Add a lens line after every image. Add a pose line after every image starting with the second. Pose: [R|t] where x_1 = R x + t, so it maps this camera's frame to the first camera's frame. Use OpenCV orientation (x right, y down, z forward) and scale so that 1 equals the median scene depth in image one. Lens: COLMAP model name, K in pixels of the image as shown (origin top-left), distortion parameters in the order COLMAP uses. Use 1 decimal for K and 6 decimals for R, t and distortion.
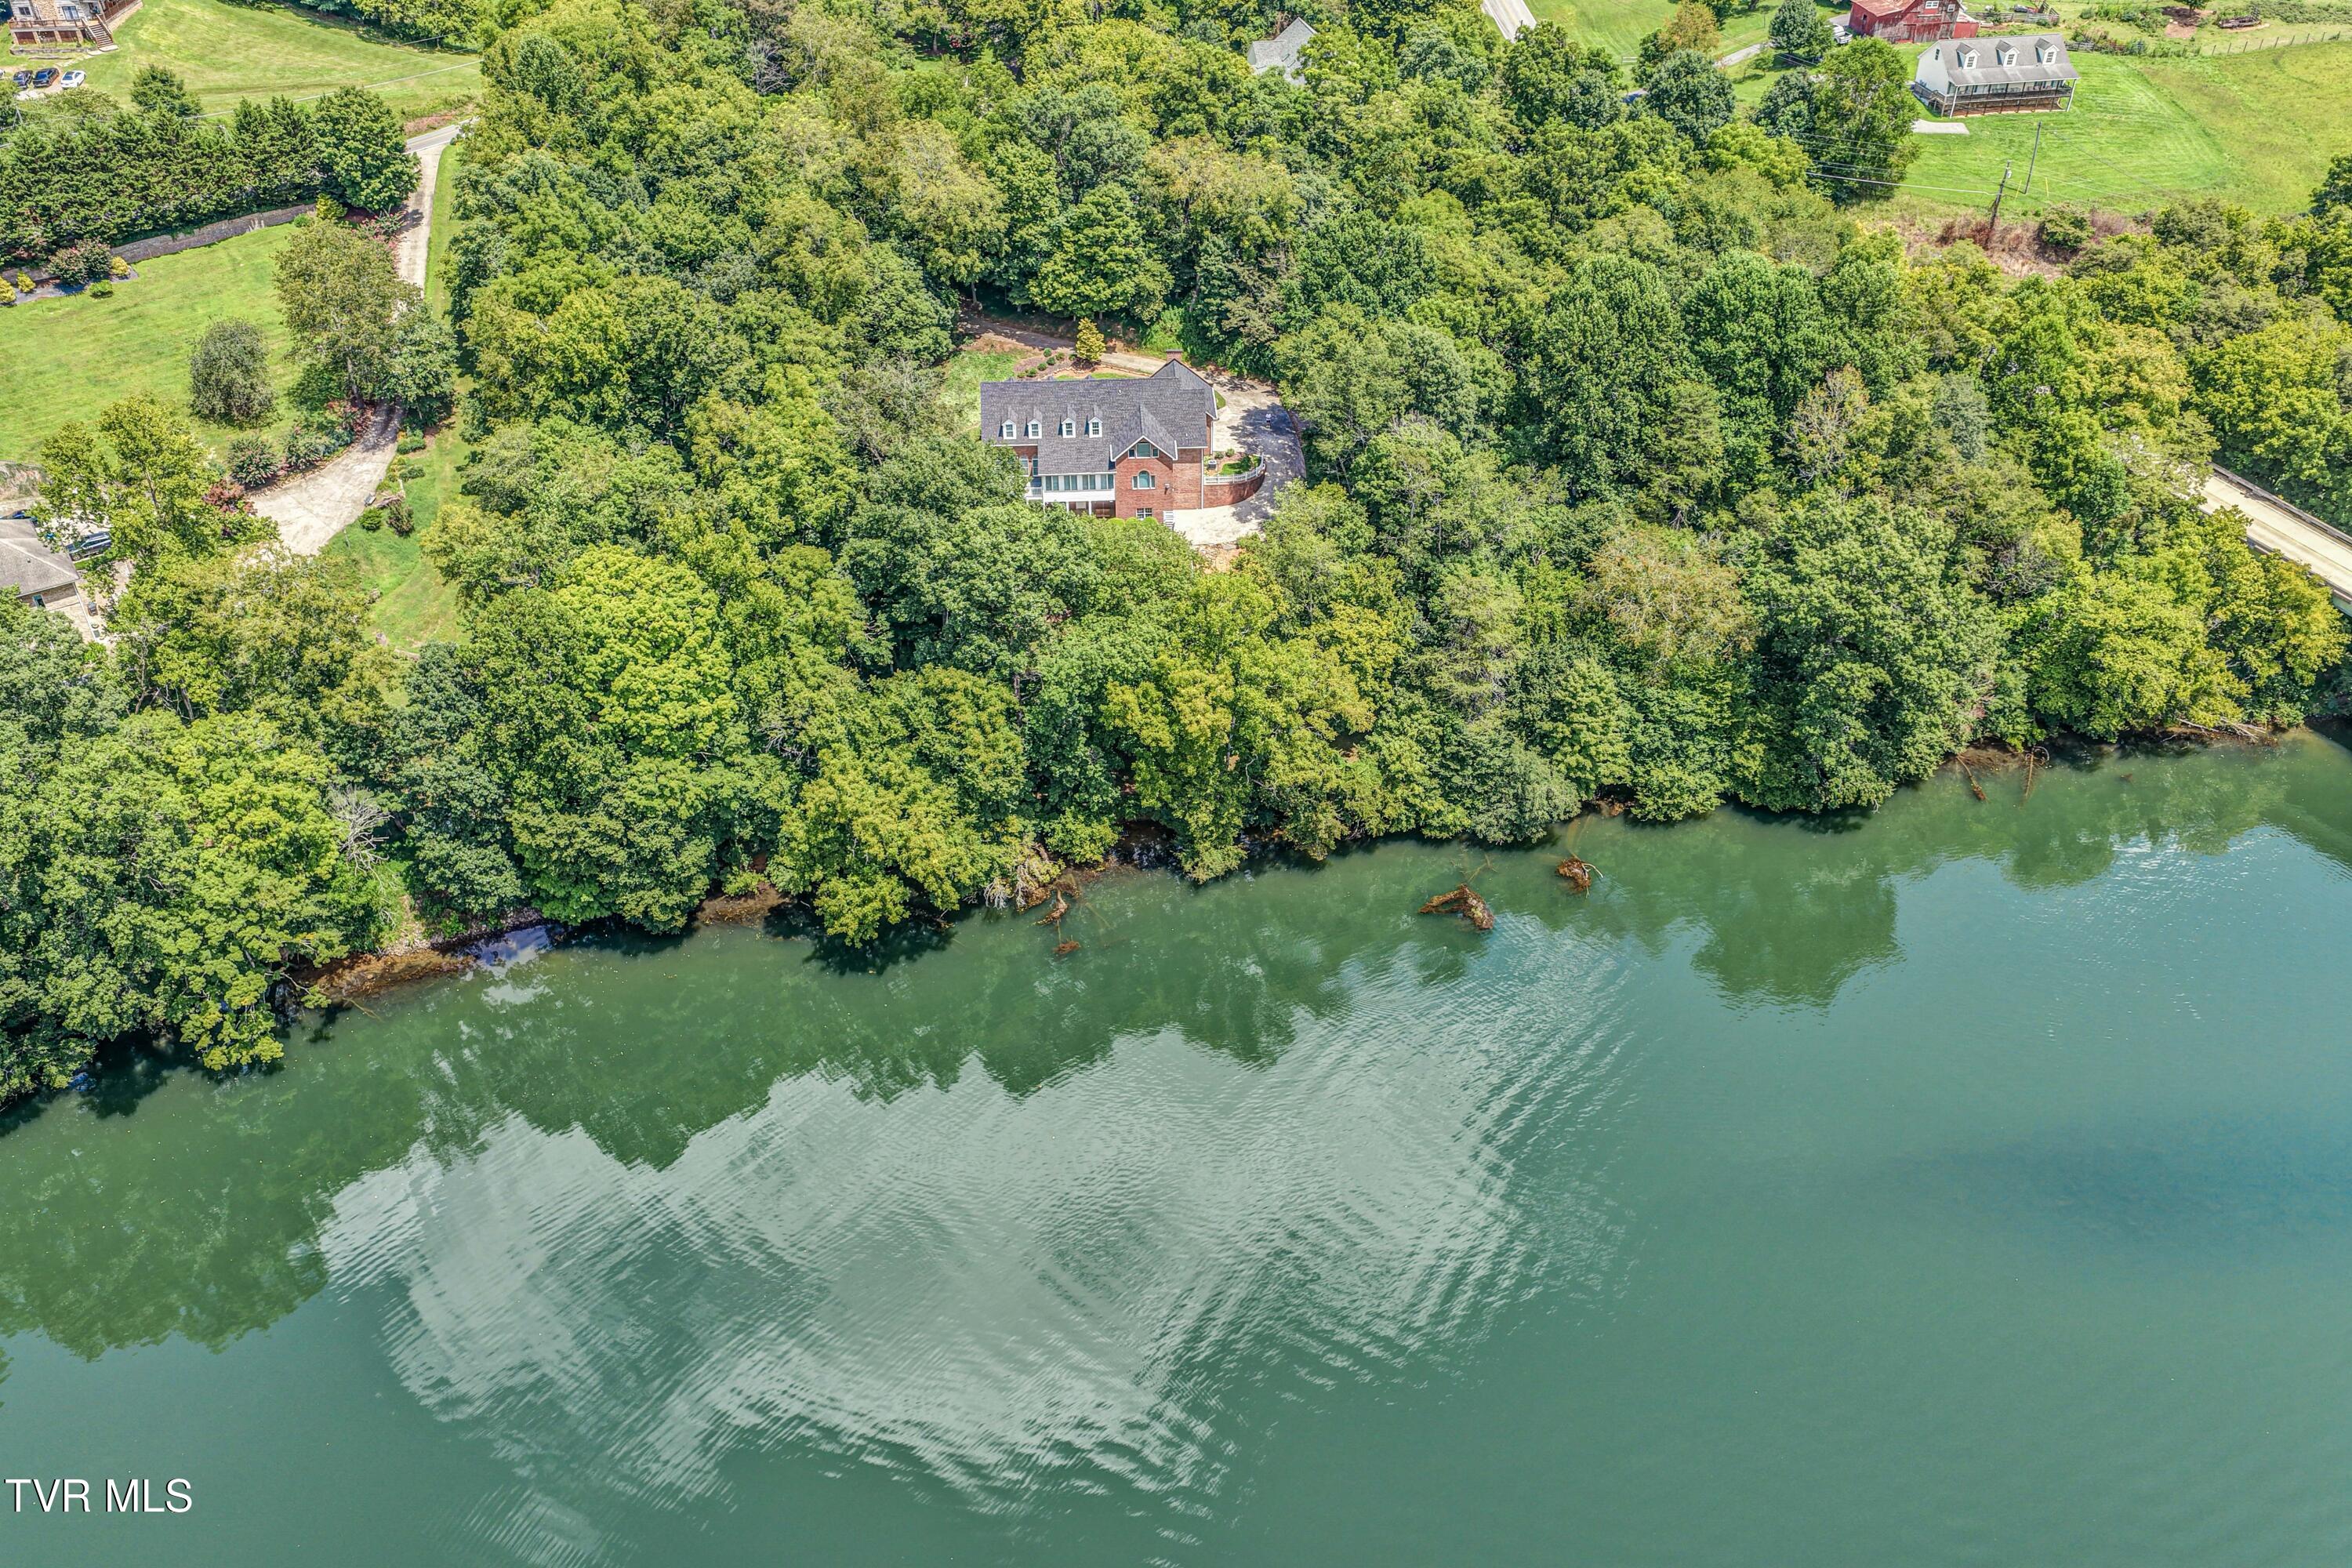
lens RADIAL K [[1947.6, 0, 1181.7], [0, 1947.6, 785.1], [0, 0, 1]] dist [-0.004073, 0.025216]
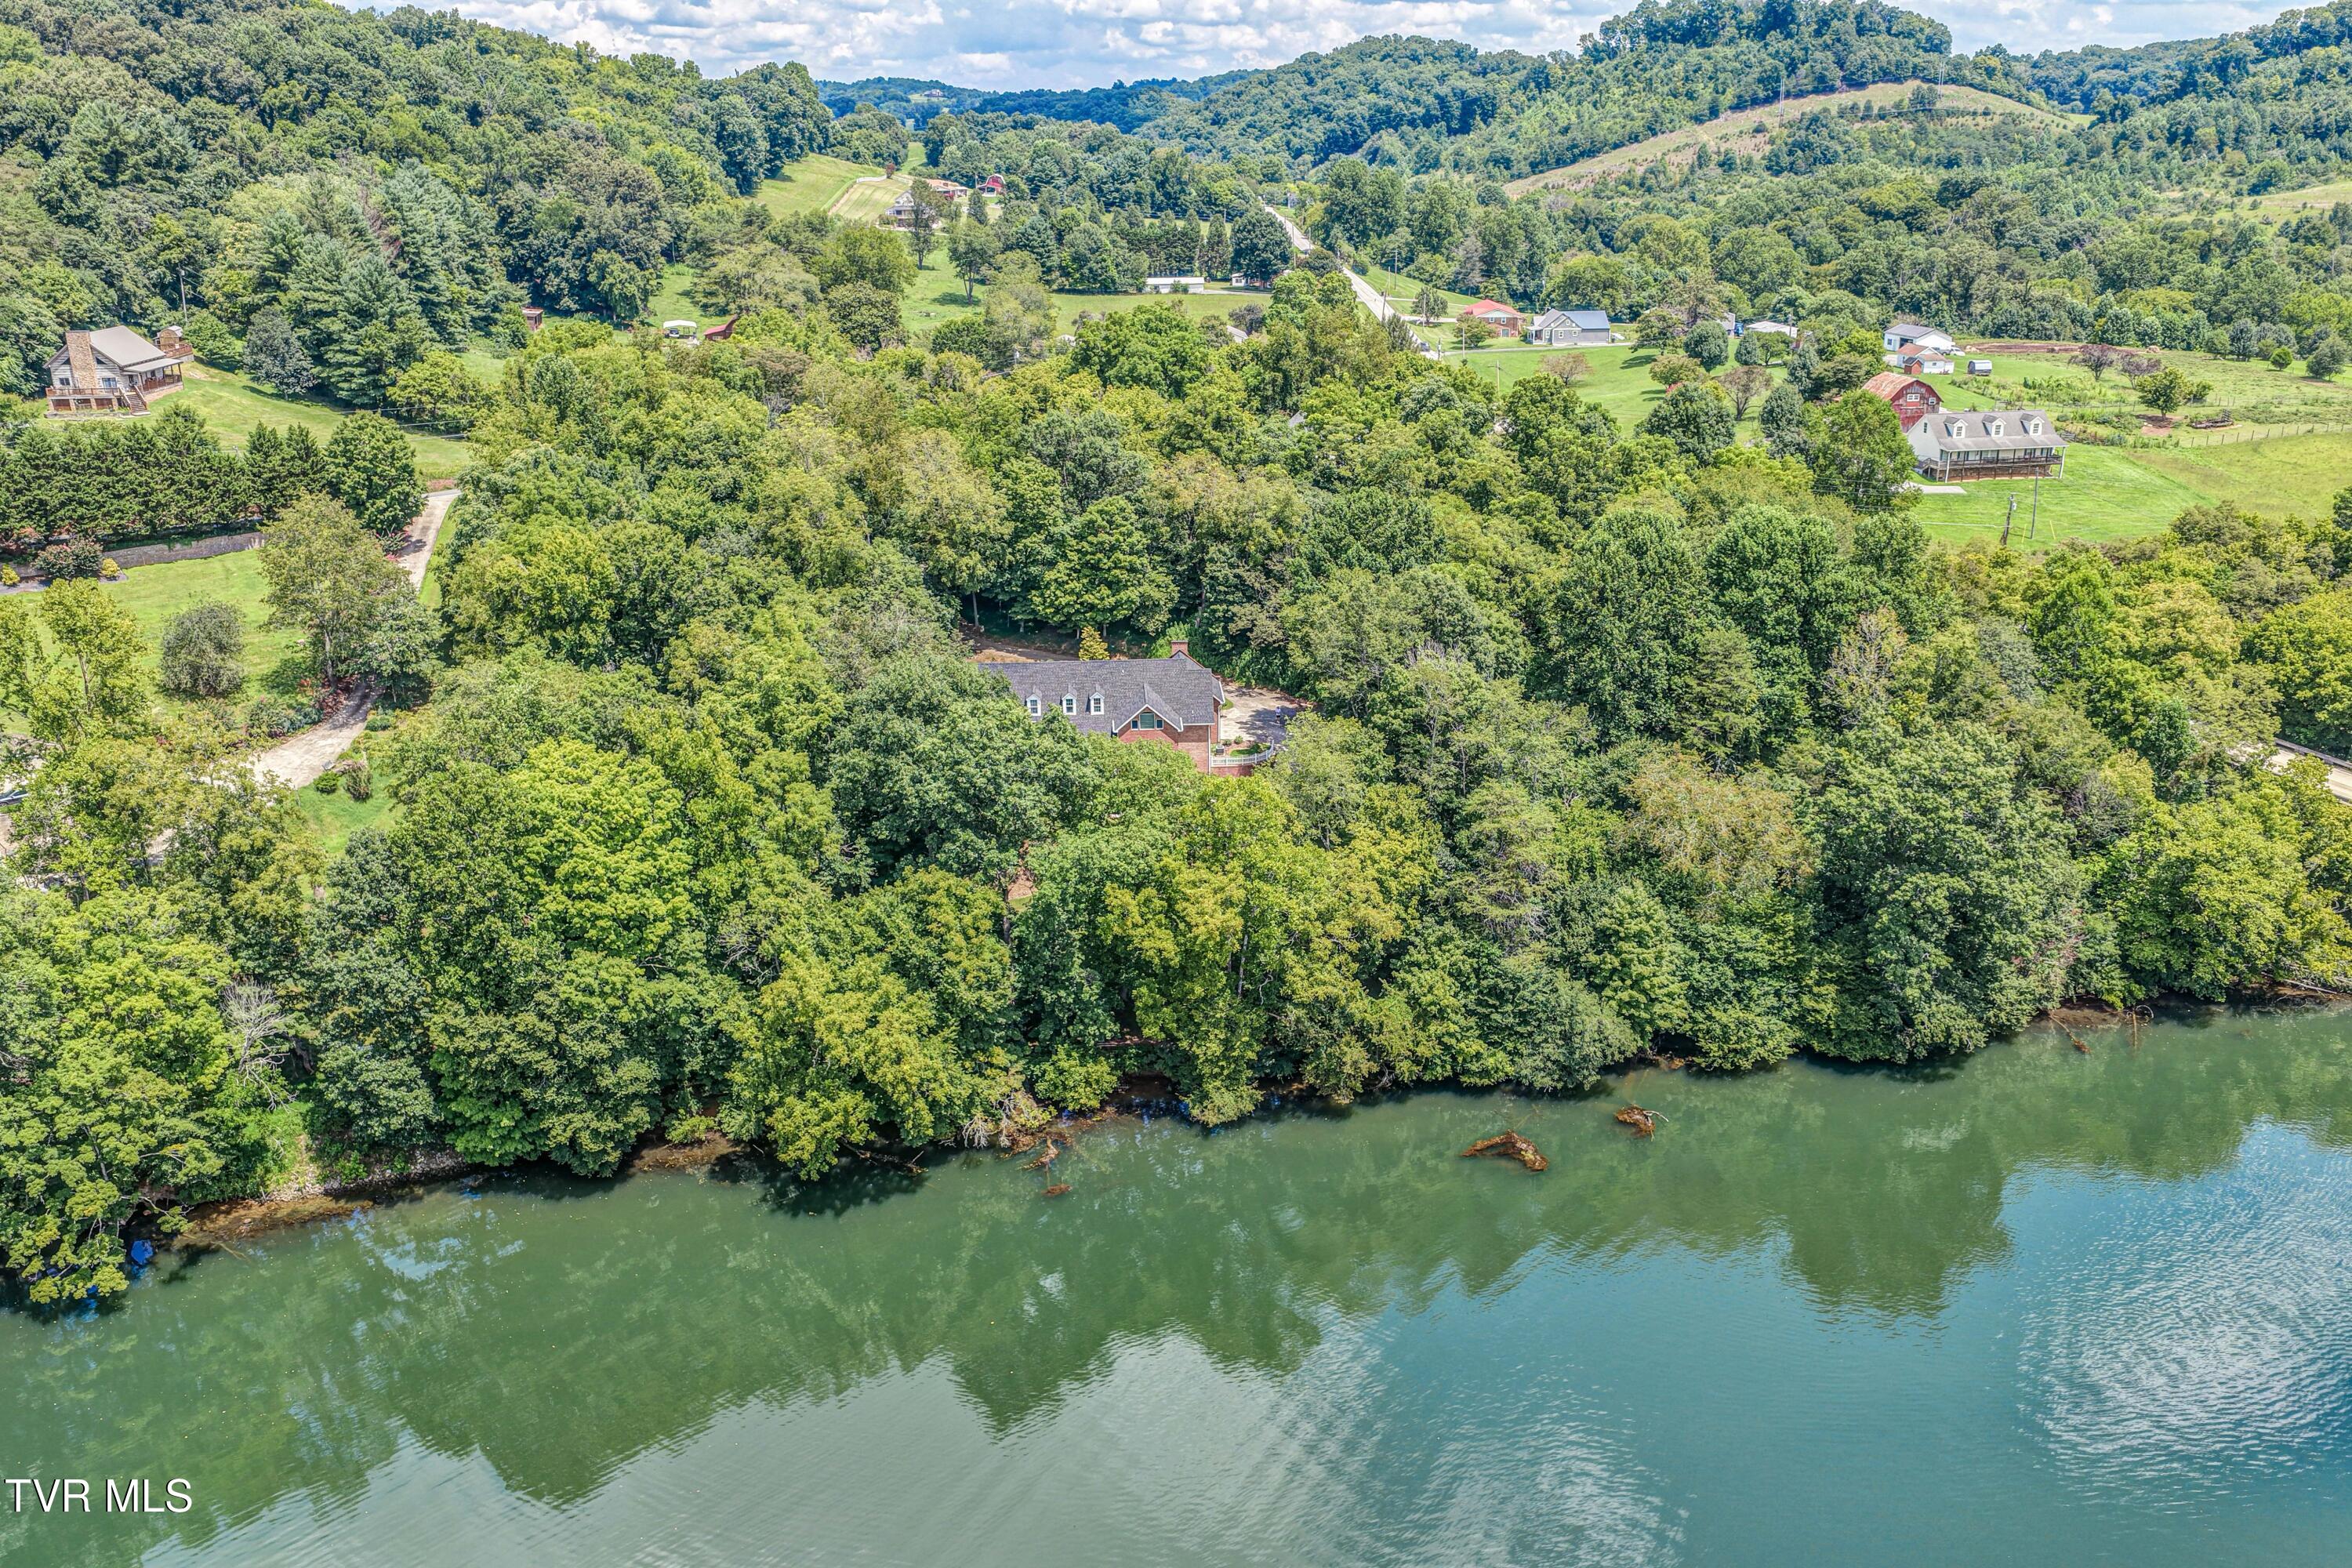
lens RADIAL K [[1955.6, 0, 1180.5], [0, 1955.6, 776.5], [0, 0, 1]] dist [-0.010446, 0.042705]
pose [[0.999972, -0.005212, -0.005340, 0.001754], [0.003407, 0.955543, -0.294833, 0.153588], [0.006639, 0.294807, 0.955534, 0.107585]]
